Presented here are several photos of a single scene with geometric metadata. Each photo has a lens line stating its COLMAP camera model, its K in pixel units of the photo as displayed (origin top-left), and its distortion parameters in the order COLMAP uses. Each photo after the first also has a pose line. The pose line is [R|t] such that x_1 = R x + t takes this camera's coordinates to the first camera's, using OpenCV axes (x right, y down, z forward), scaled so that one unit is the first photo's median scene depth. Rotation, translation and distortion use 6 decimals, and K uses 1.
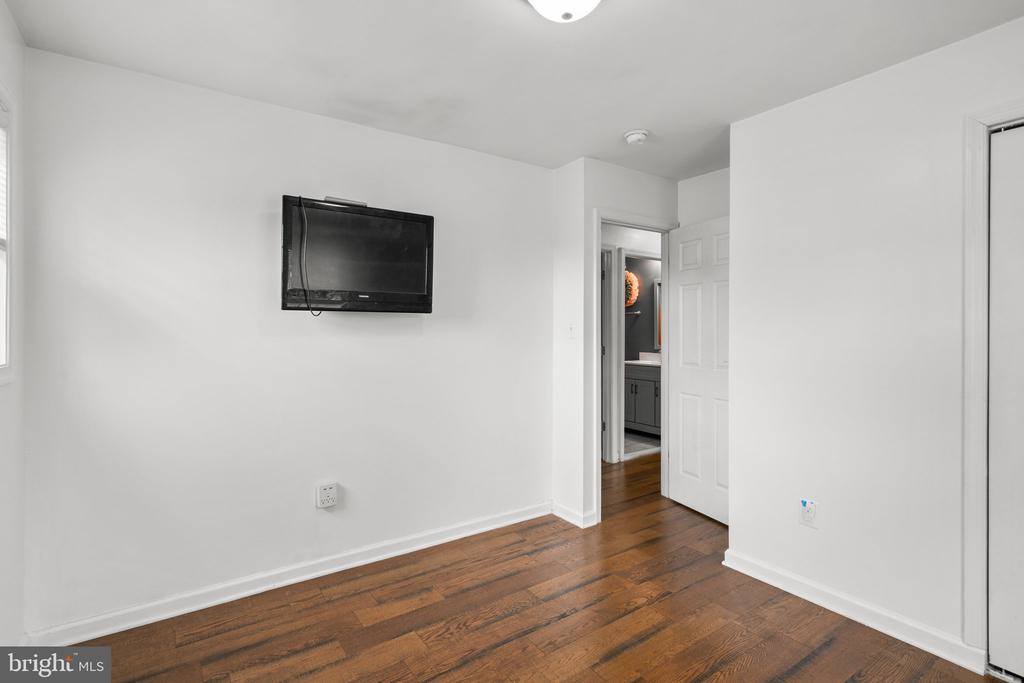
lens RADIAL K [[494.6, 0, 511.1], [0, 494.6, 335.2], [0, 0, 1]] dist [0.003179, 0.000412]
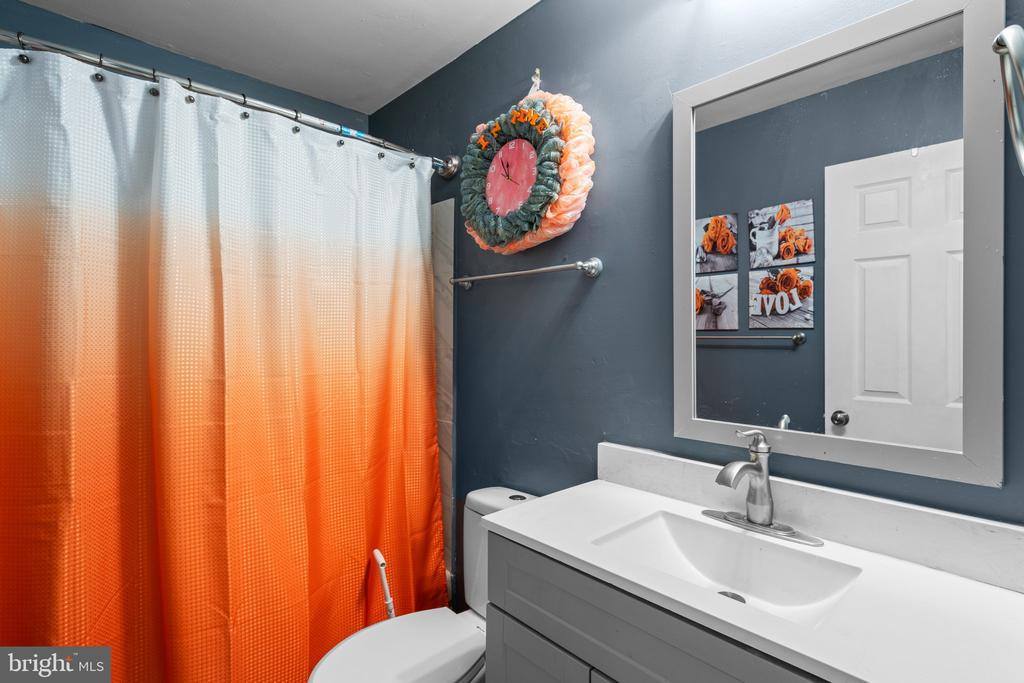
lens RADIAL K [[494.6, 0, 510.8], [0, 494.6, 340.0], [0, 0, 1]] dist [0.003179, 0.000412]
pose [[0.989169, -0.002217, 0.146767, 0.187538], [0.002598, 0.999994, -0.002407, -0.011425], [-0.146760, 0.002763, 0.989168, 0.785213]]
